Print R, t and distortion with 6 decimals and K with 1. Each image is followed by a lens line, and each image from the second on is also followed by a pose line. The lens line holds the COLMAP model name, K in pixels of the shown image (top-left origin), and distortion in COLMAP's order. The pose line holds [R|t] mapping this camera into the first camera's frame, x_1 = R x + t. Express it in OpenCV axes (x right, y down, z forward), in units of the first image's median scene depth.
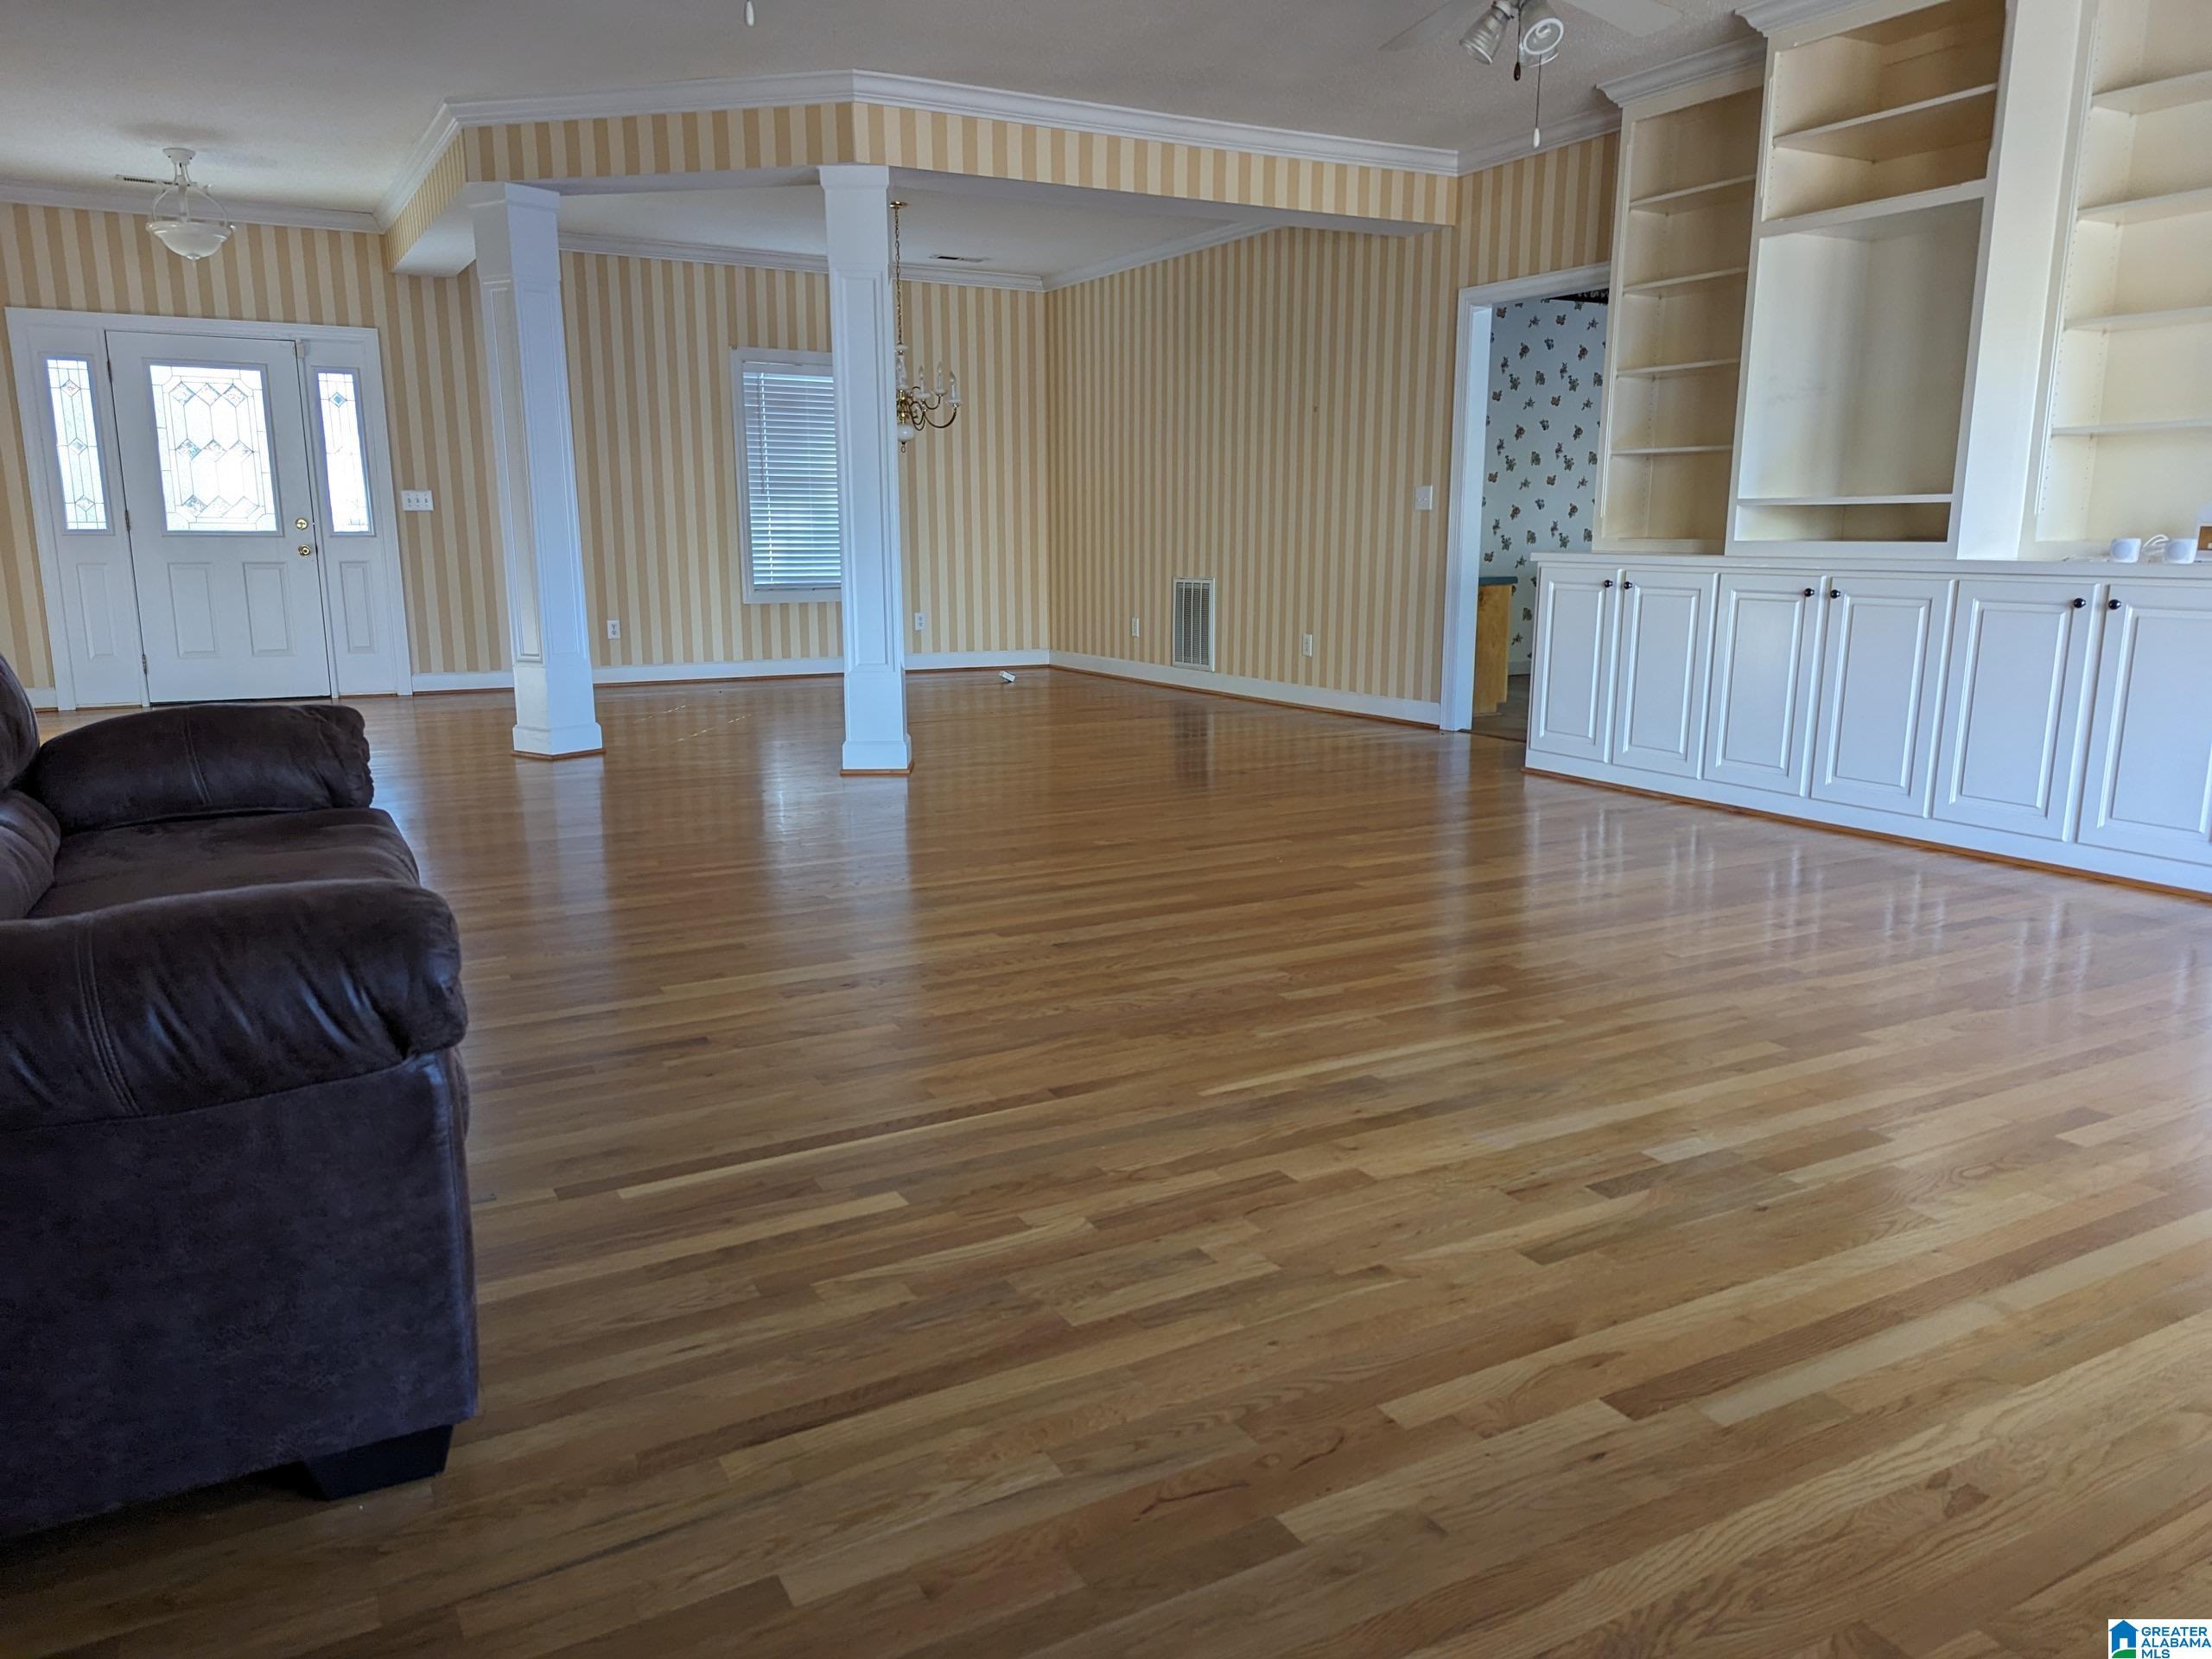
lens RADIAL K [[1534.9, 0, 1115.1], [0, 1534.9, 828.8], [0, 0, 1]] dist [0.081434, -0.079332]
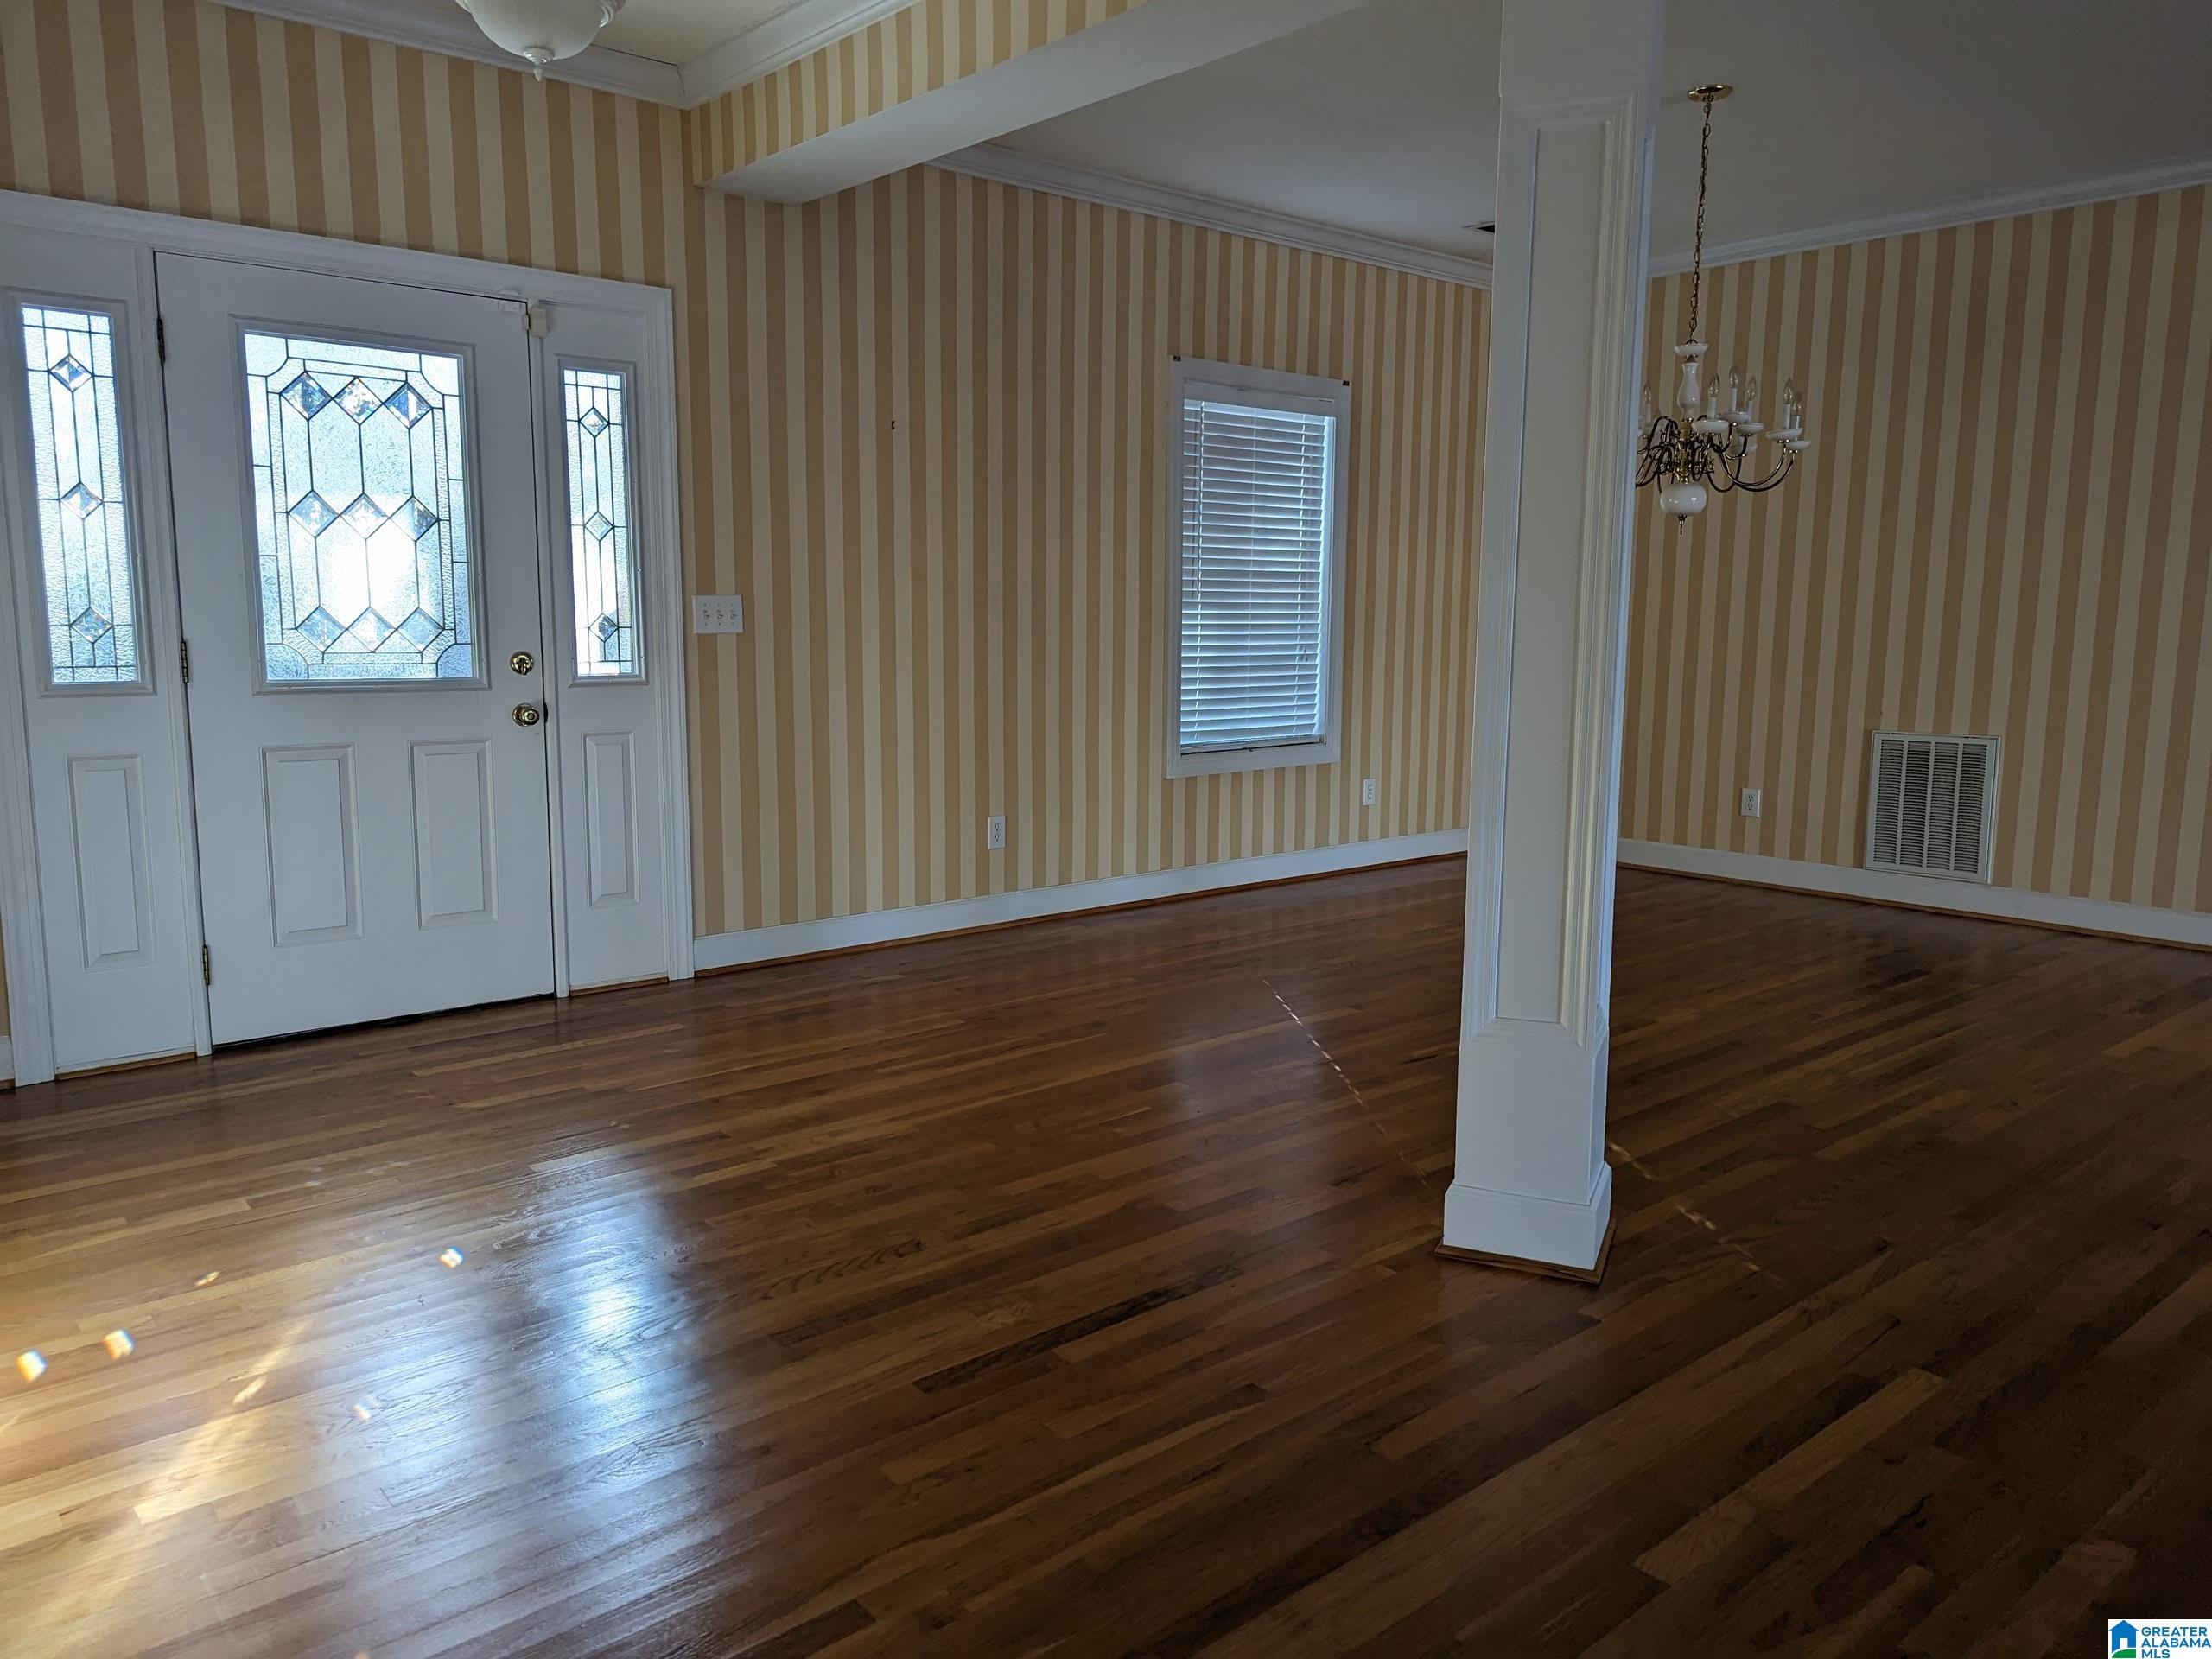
lens RADIAL K [[1557.0, 0, 1113.0], [0, 1557.0, 823.2], [0, 0, 1]] dist [0.072694, -0.065430]
pose [[0.976908, -0.022647, 0.212459, -0.456060], [0.033934, 0.998191, -0.049634, -0.115277], [-0.210950, 0.055697, 0.975909, 0.481253]]
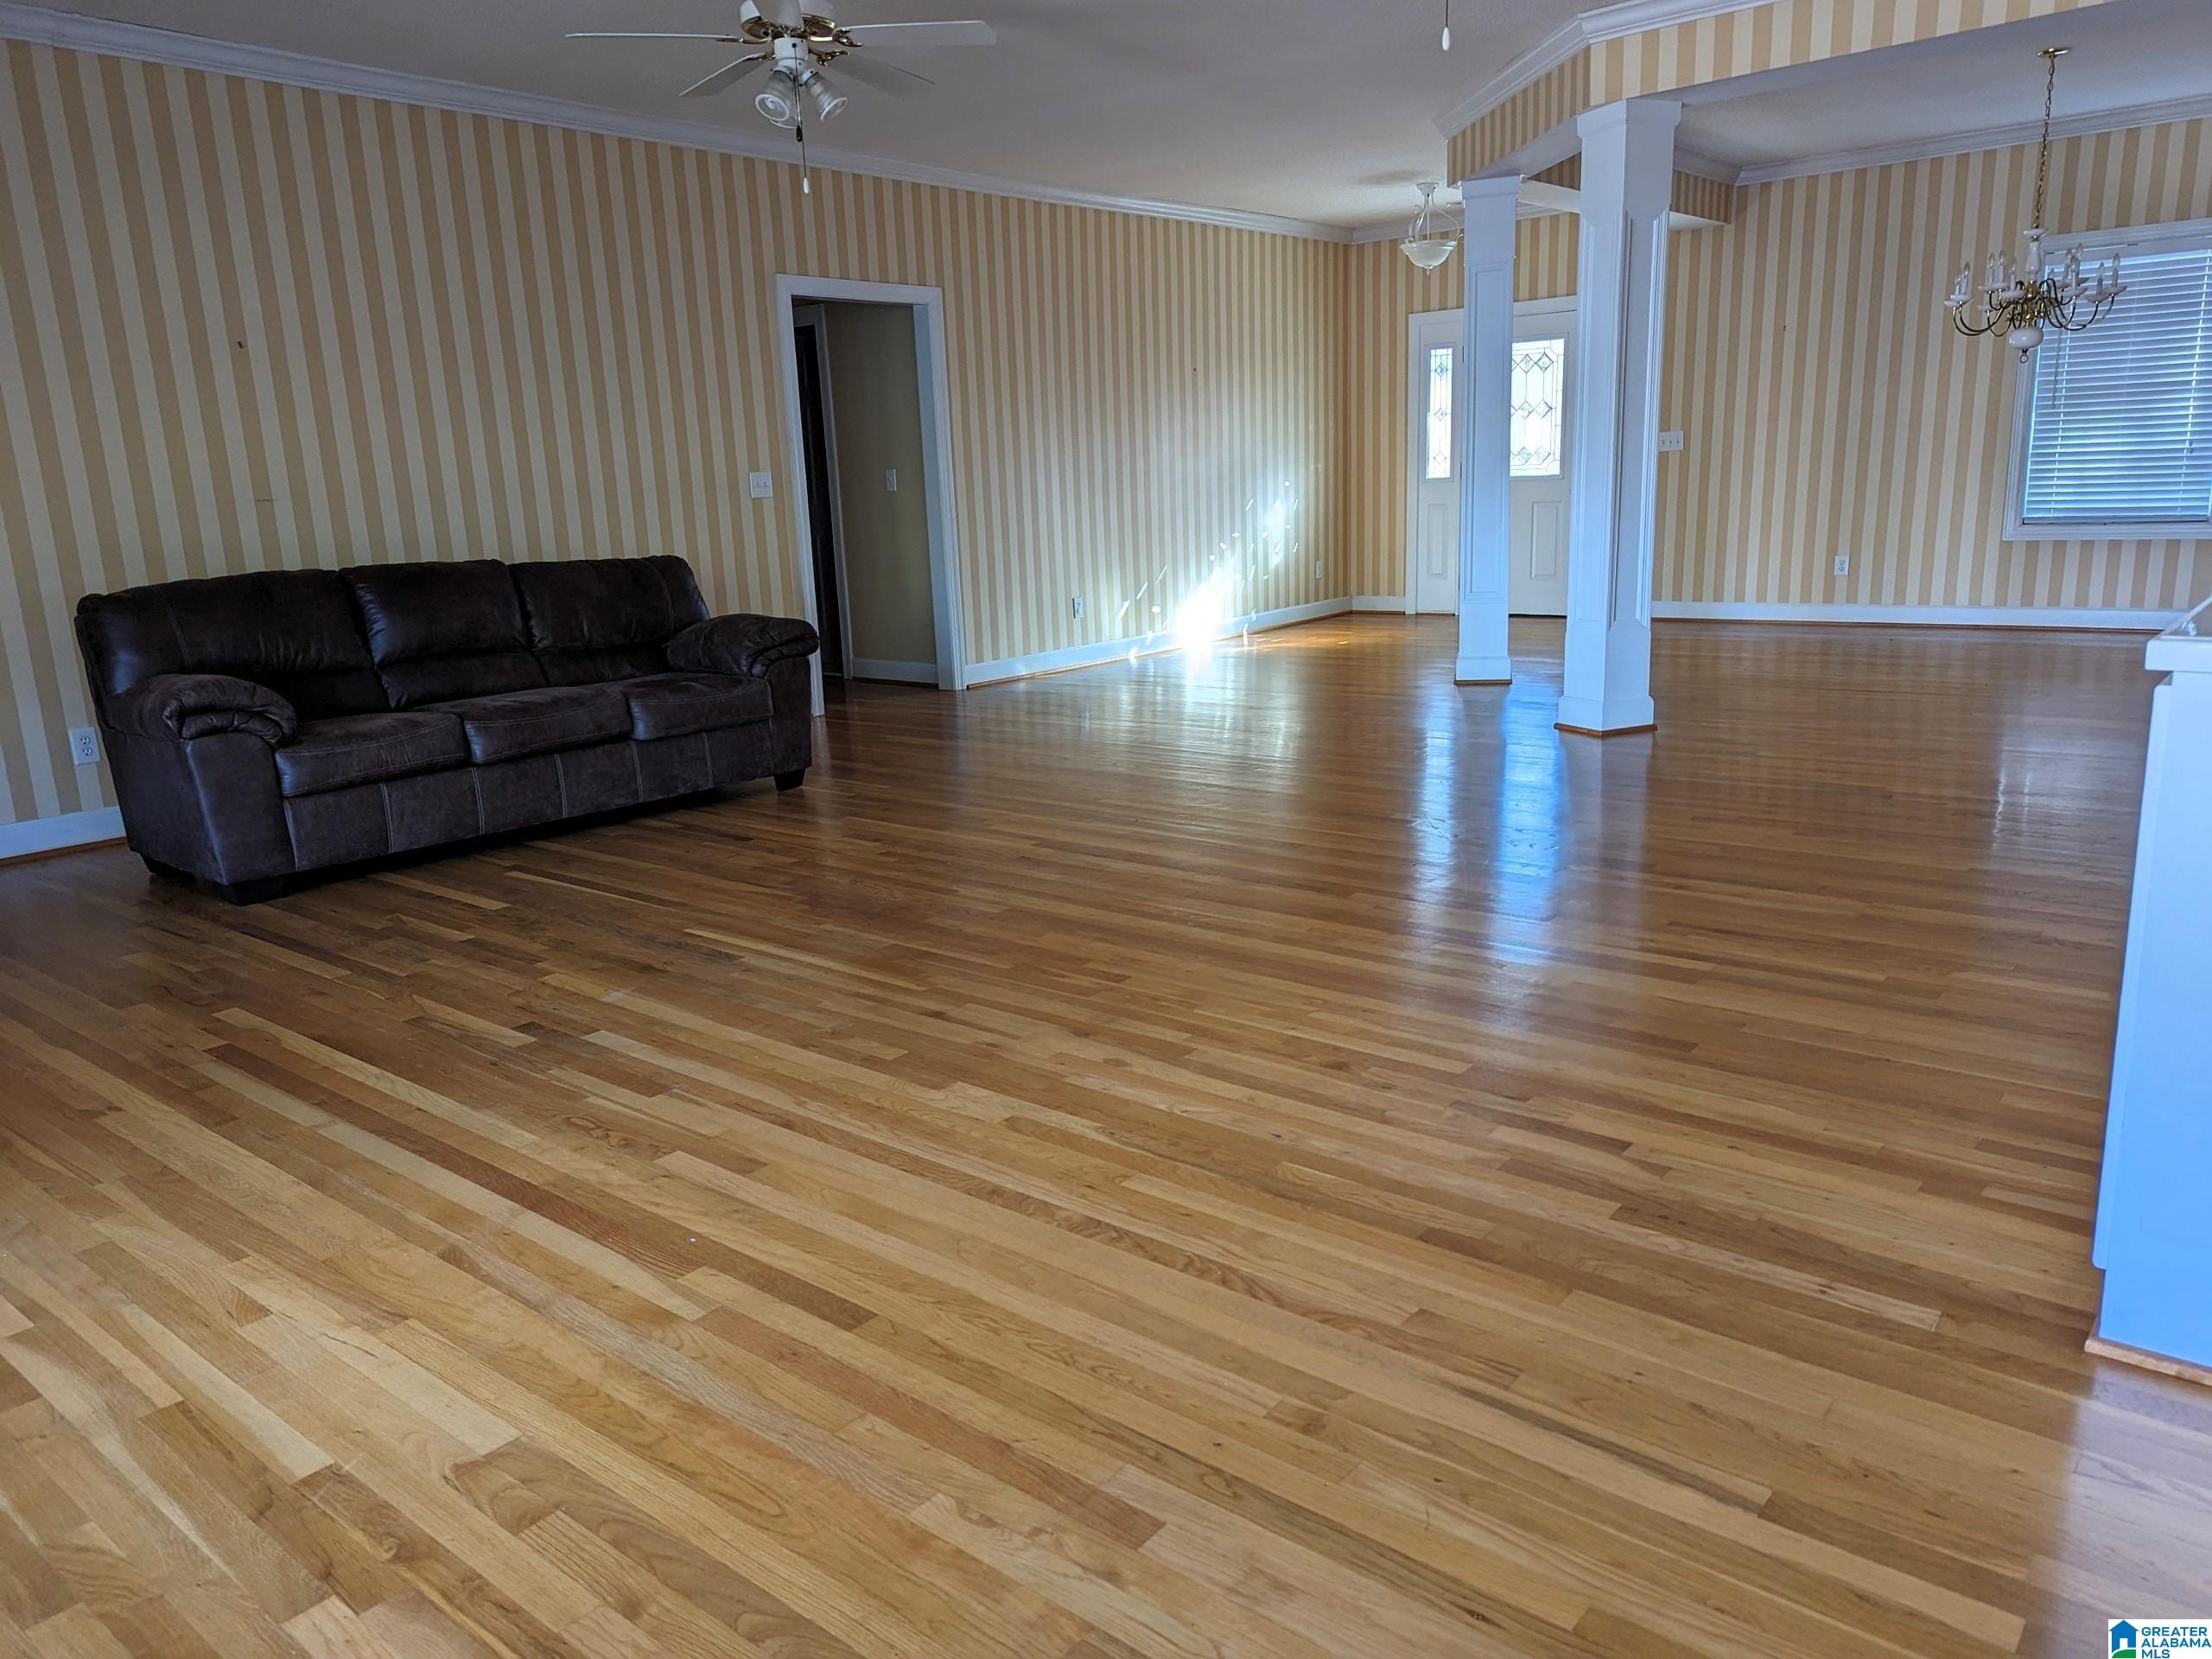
lens RADIAL K [[1557.0, 0, 1113.0], [0, 1557.0, 823.2], [0, 0, 1]] dist [0.072694, -0.065430]
pose [[0.365256, 0.193110, -0.910657, 0.480285], [-0.140891, 0.978446, 0.150975, -0.064149], [0.920184, 0.073158, 0.384591, 0.252063]]
